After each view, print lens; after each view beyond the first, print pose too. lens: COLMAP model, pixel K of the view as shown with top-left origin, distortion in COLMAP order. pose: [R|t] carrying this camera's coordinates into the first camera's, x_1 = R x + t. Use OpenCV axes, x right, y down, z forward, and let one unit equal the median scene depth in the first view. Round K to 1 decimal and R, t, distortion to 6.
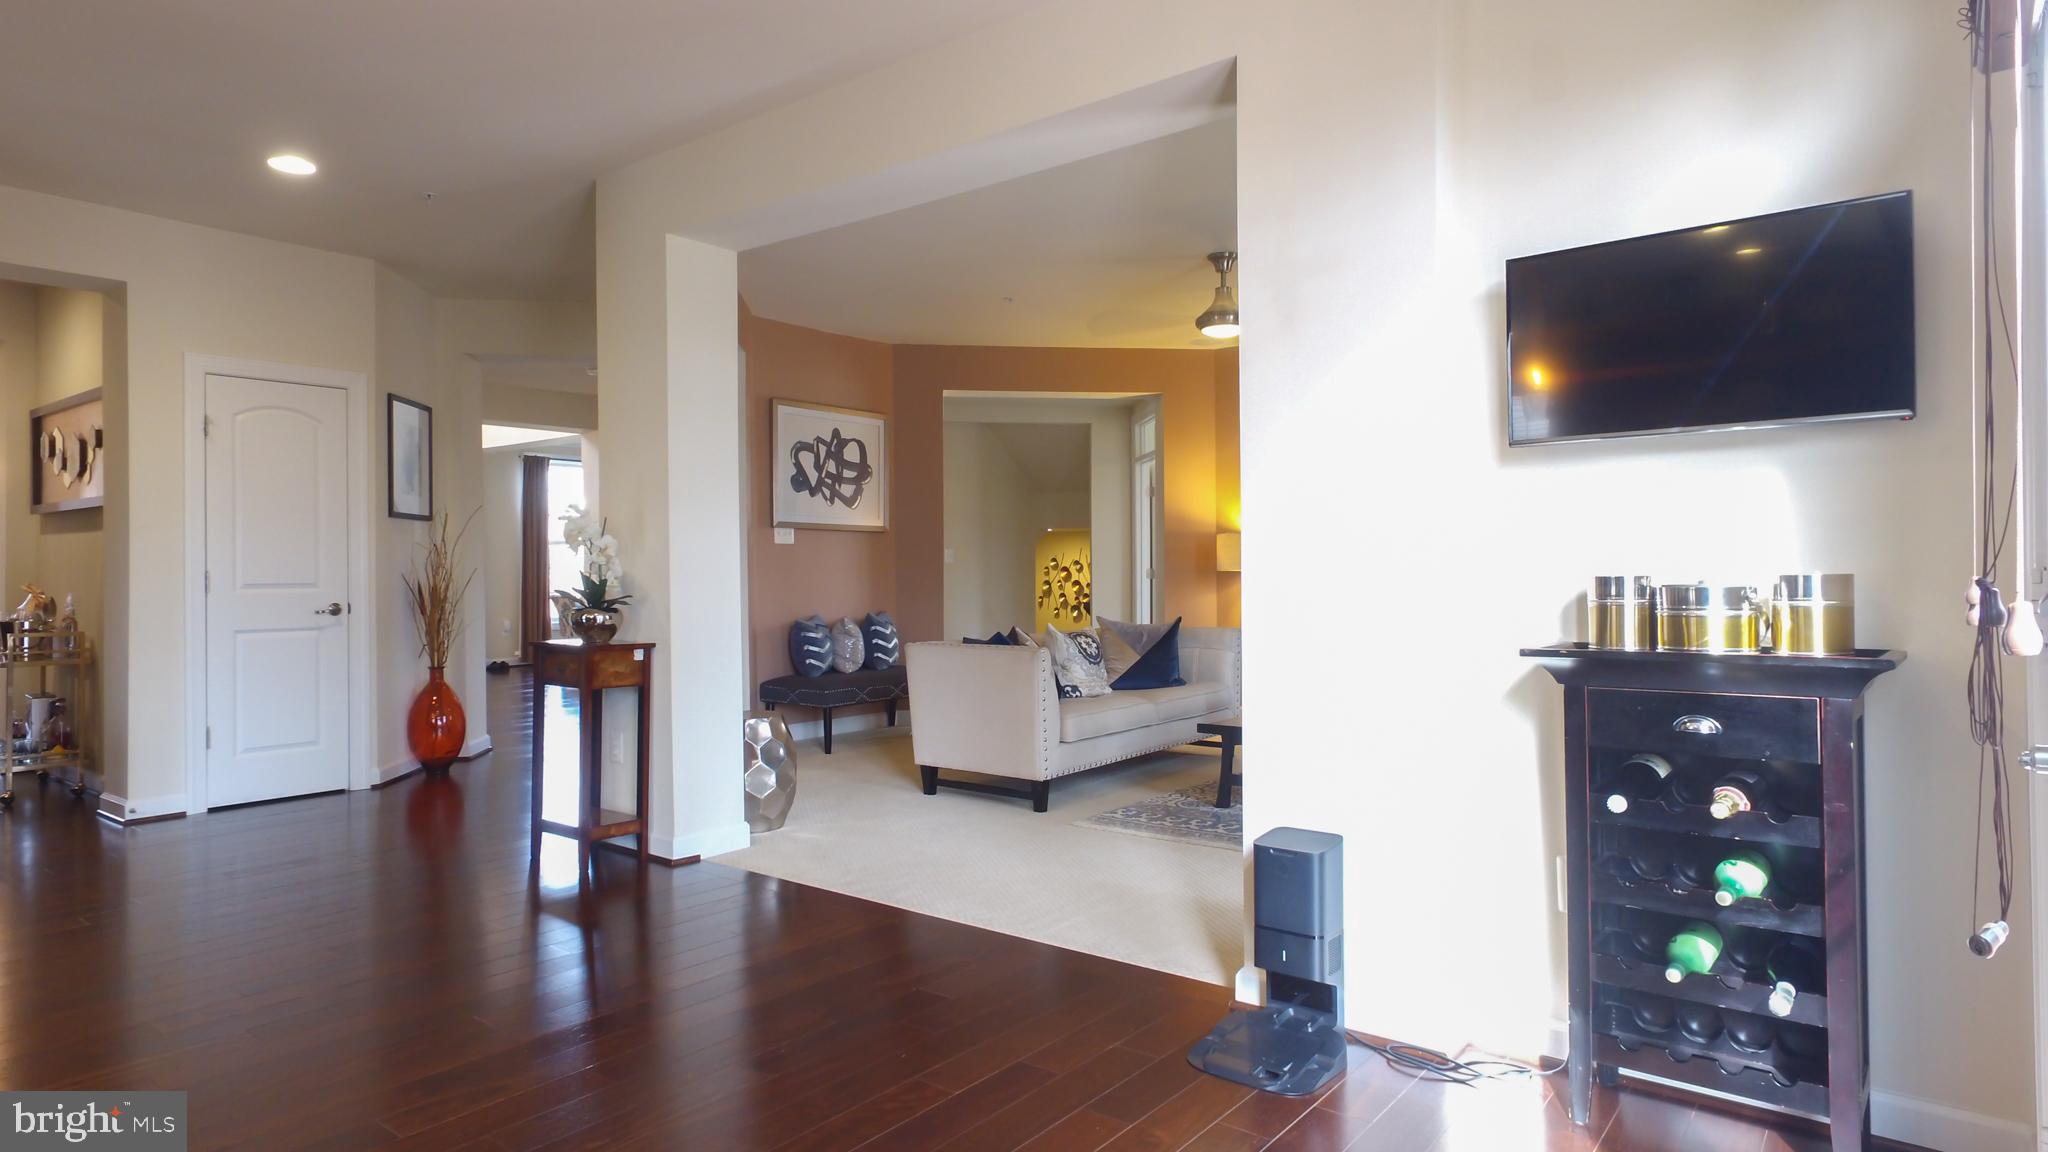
lens RADIAL K [[1151.4, 0, 1026.9], [0, 1151.4, 570.5], [0, 0, 1]] dist [0.008252, 0.000638]
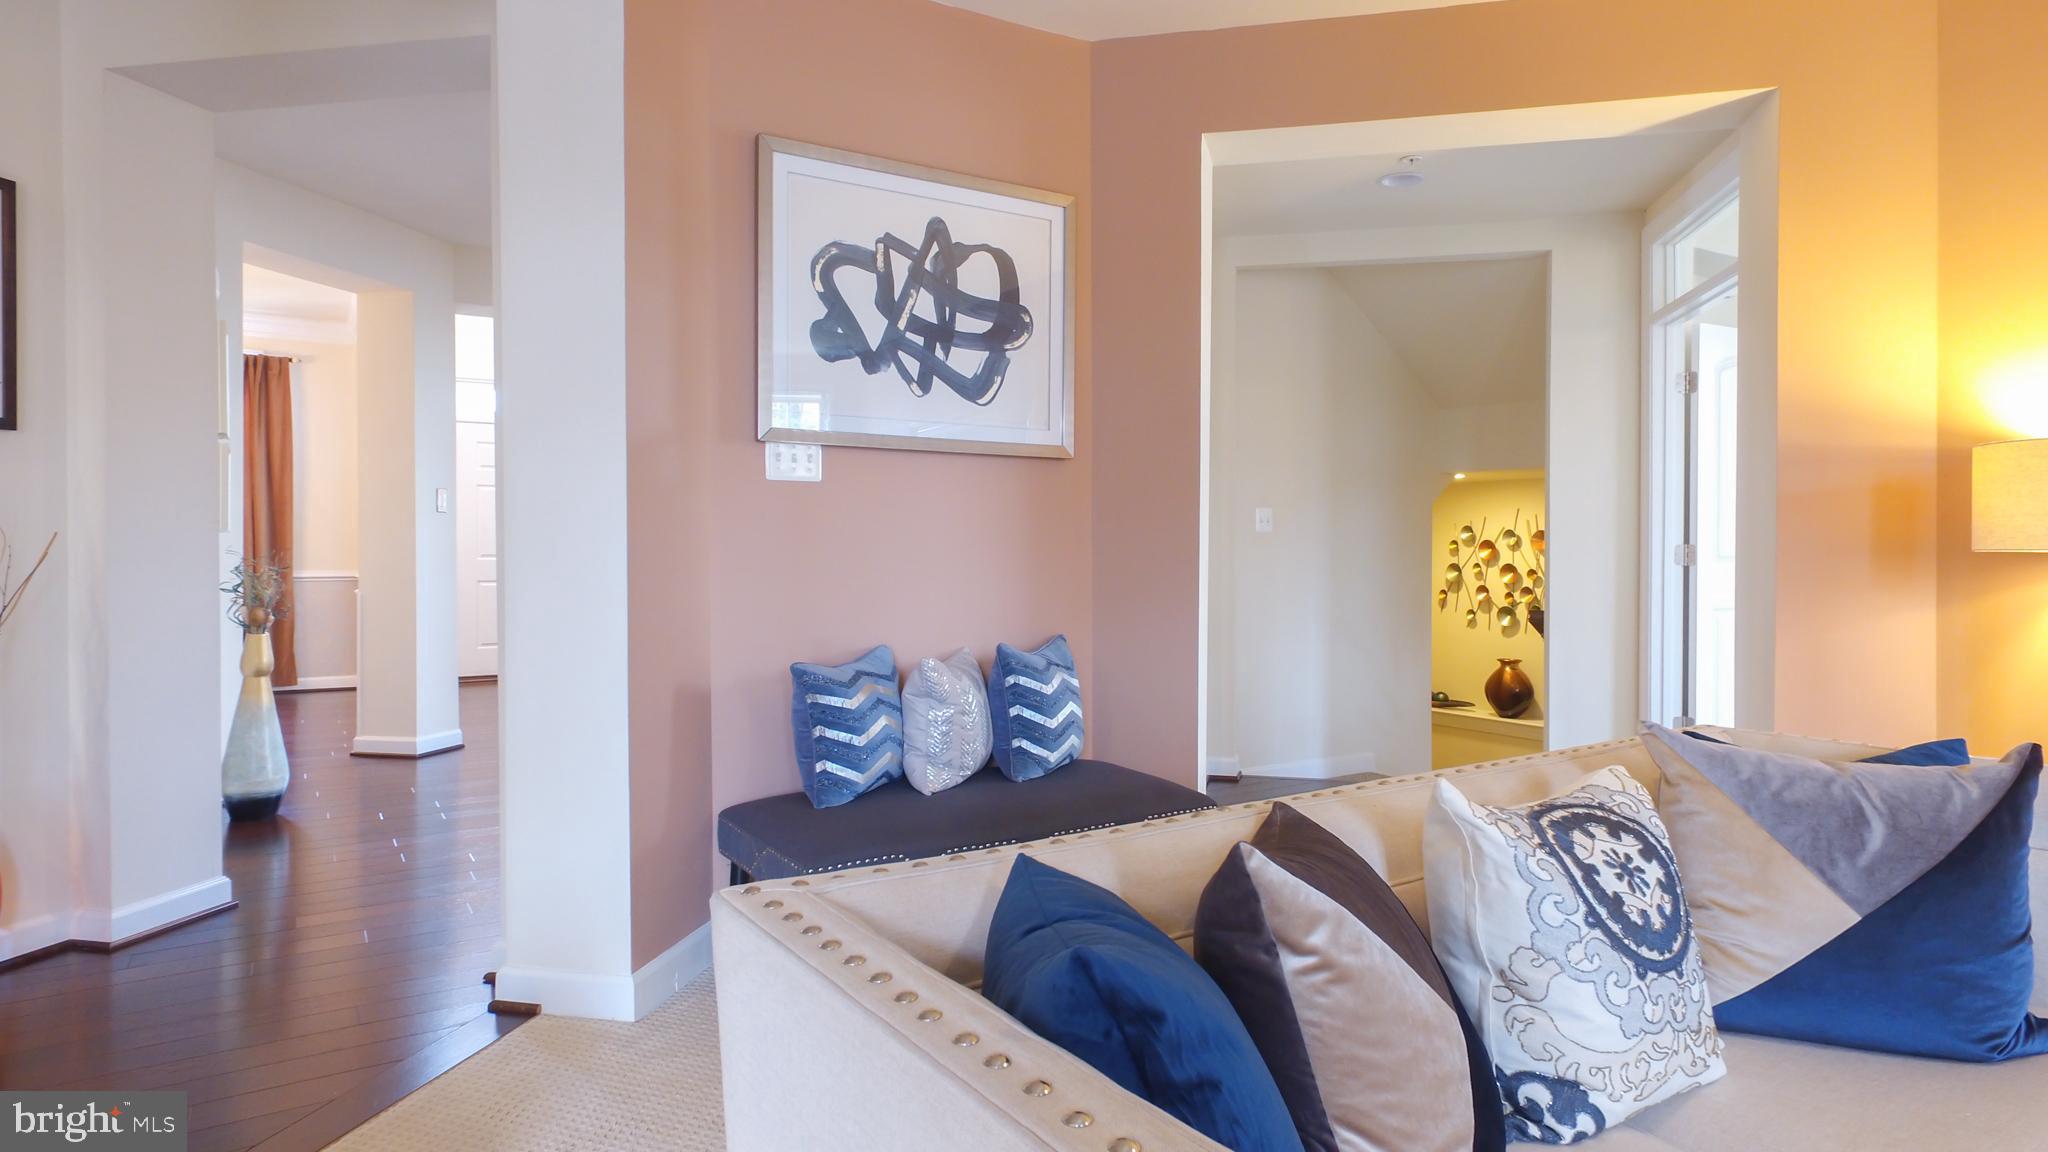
lens RADIAL K [[1150.8, 0, 1031.3], [0, 1150.8, 554.3], [0, 0, 1]] dist [0.004040, 0.001319]
pose [[0.943502, 0.008115, -0.331268, 0.014290], [-0.005527, 0.999946, 0.008755, -0.000173], [0.331322, -0.006430, 0.943496, 0.626084]]
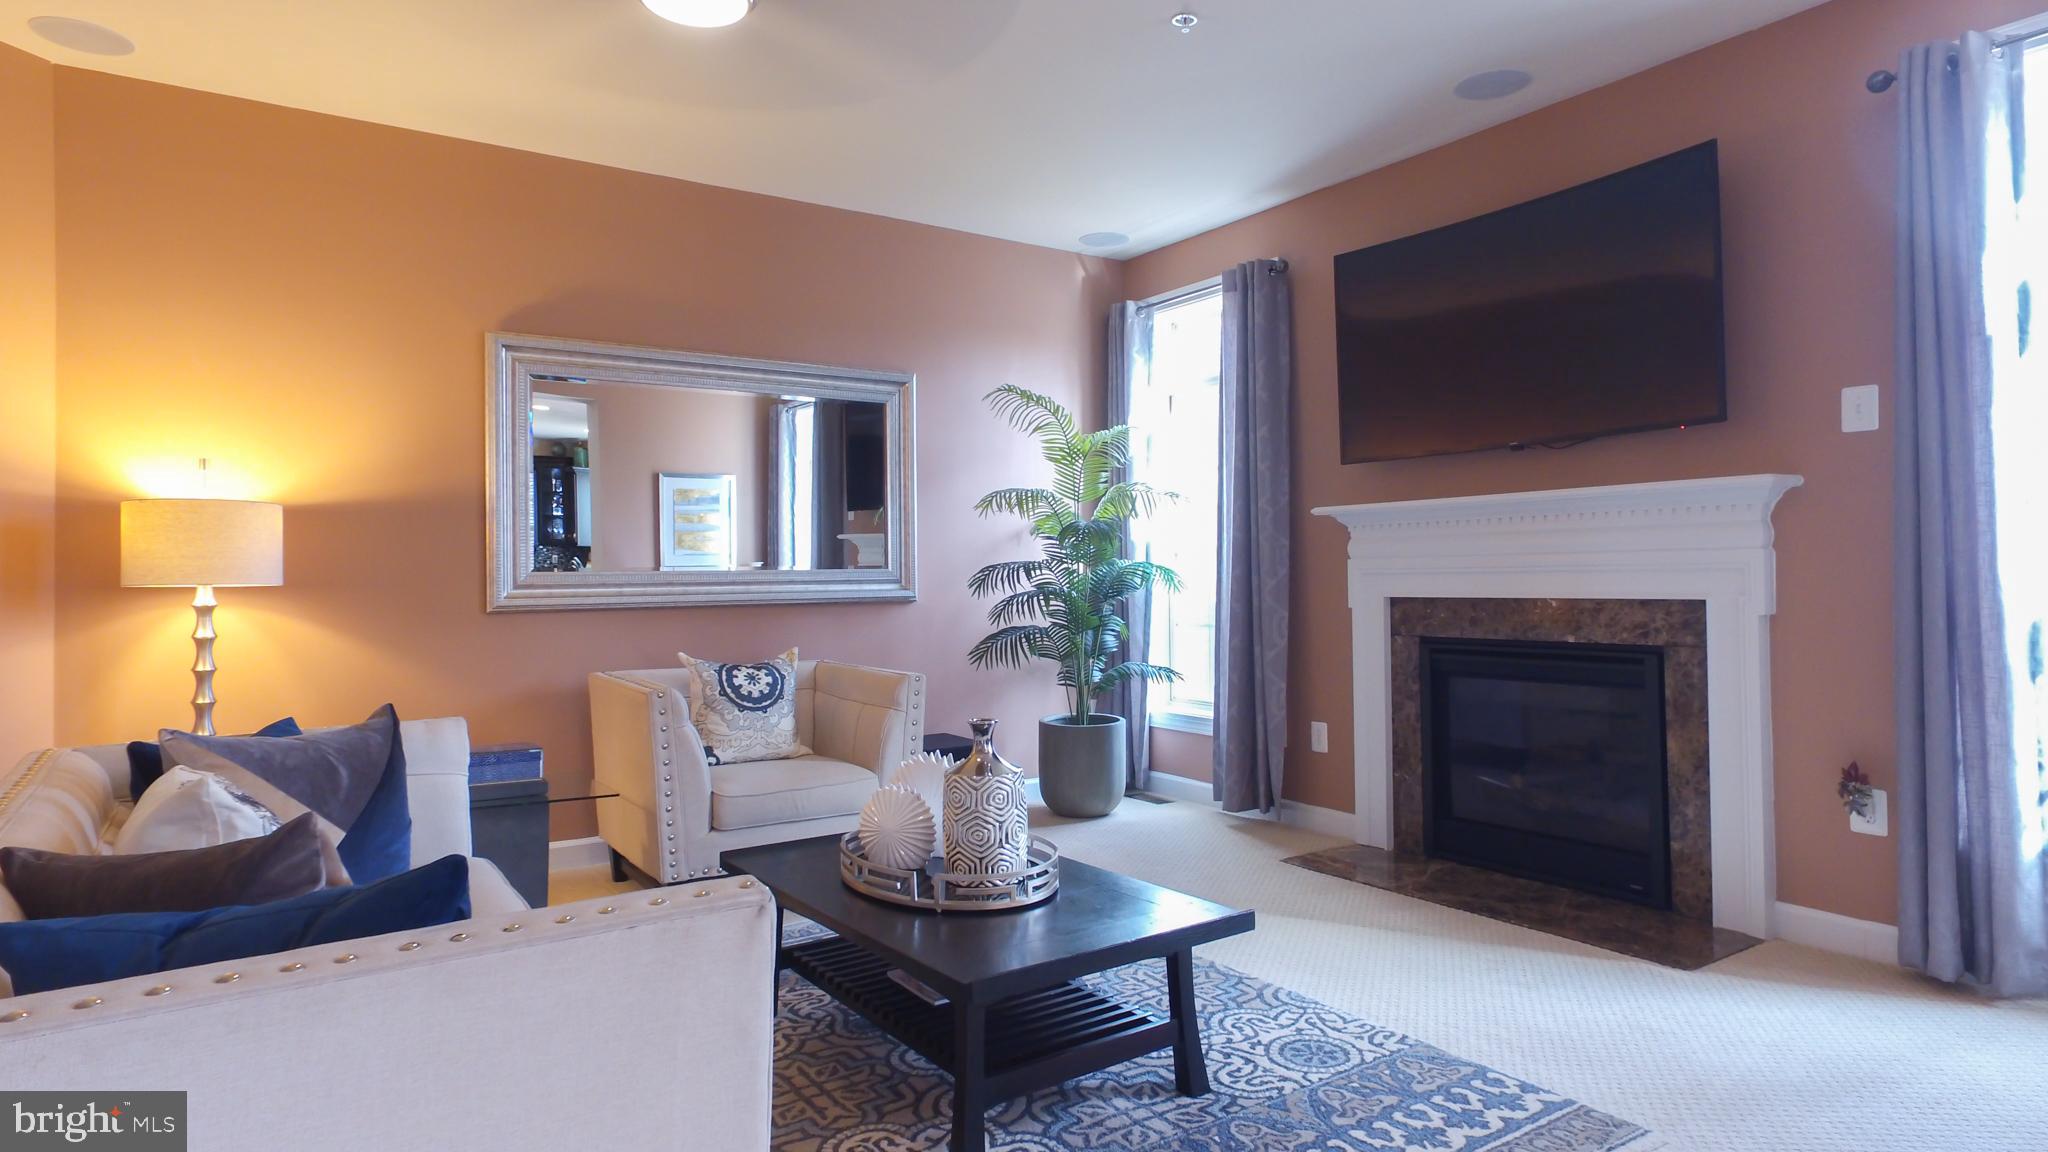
lens RADIAL K [[1155.6, 0, 1027.8], [0, 1155.6, 556.3], [0, 0, 1]] dist [0.005442, 0.001751]
pose [[0.309362, 0.020201, 0.950730, -0.146642], [0.009298, 0.999662, -0.024266, 0.002601], [-0.950899, 0.016347, 0.309070, 0.606698]]
